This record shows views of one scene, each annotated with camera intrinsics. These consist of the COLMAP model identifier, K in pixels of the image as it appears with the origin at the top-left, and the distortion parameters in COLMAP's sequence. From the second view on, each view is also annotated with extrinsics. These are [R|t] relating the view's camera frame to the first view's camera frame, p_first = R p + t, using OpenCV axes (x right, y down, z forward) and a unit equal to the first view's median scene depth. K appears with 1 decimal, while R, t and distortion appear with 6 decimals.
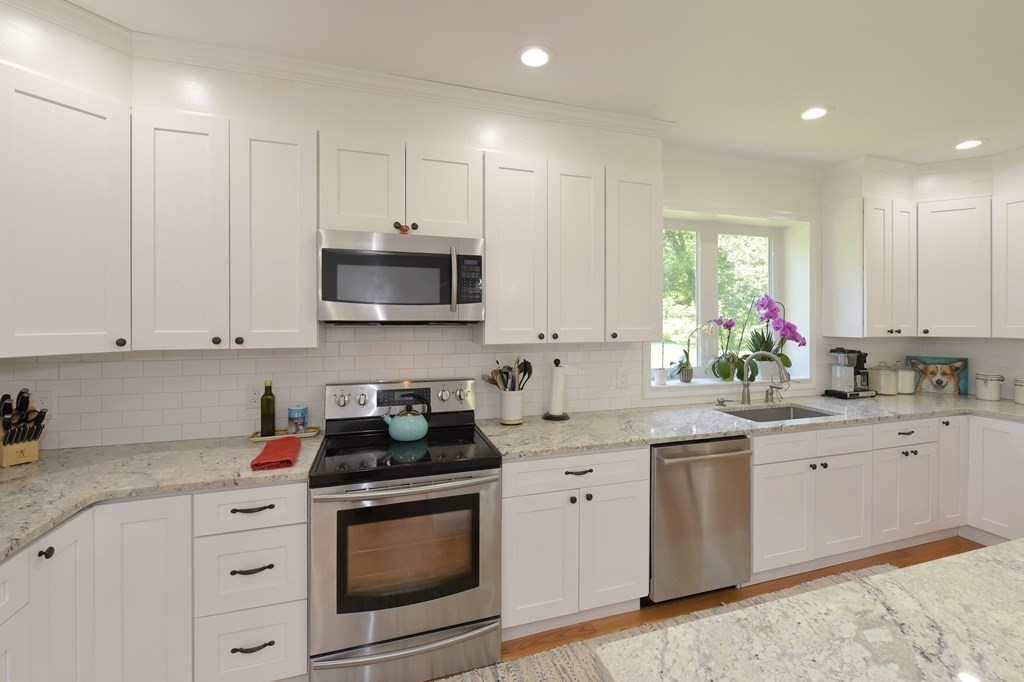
lens RADIAL K [[441.2, 0, 521.1], [0, 441.2, 318.3], [0, 0, 1]] dist [-0.001204, -0.000825]
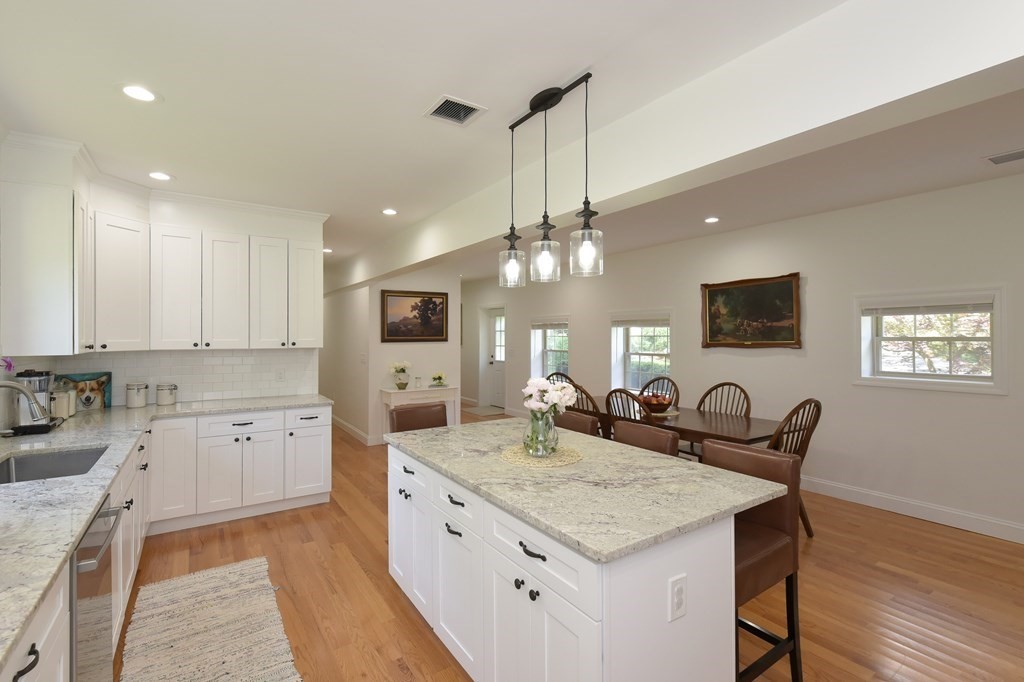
lens RADIAL K [[463.4, 0, 509.3], [0, 463.4, 334.1], [0, 0, 1]] dist [-0.012770, -0.000248]
pose [[-0.272254, 0.002007, 0.962223, -0.380948], [0.002318, 0.999996, -0.001430, 0.008583], [-0.962223, 0.001841, -0.272257, 0.537703]]
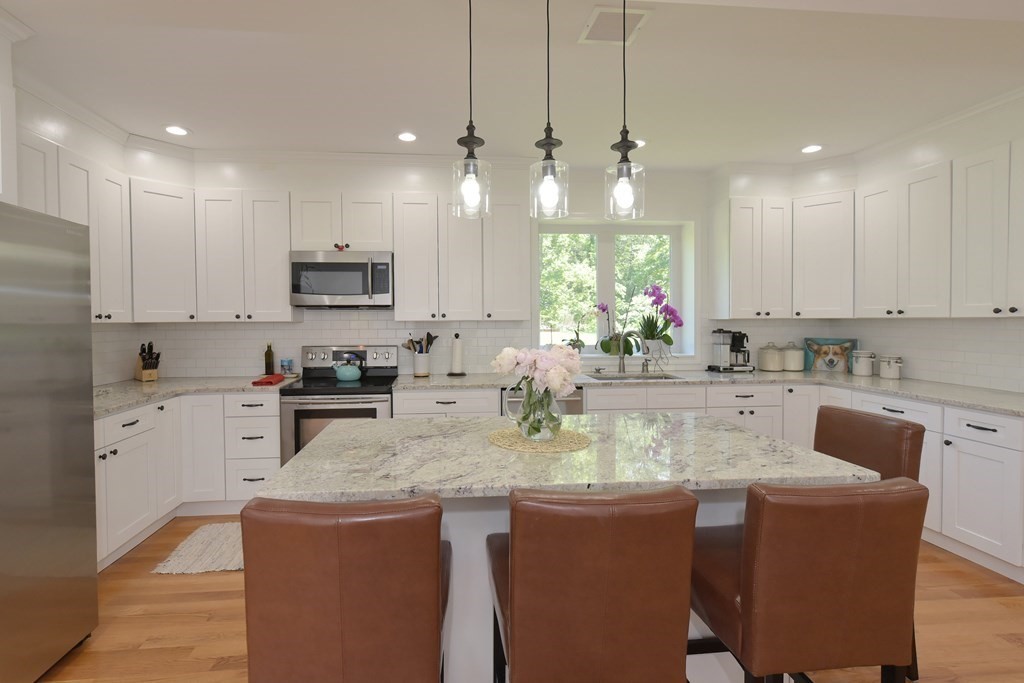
lens RADIAL K [[471.4, 0, 471.6], [0, 471.4, 330.5], [0, 0, 1]] dist [0.000093, -0.000153]
pose [[0.971922, -0.000863, -0.235303, 0.507081], [0.006146, 0.999745, 0.021722, 0.053942], [0.235224, -0.022558, 0.971679, -0.473039]]
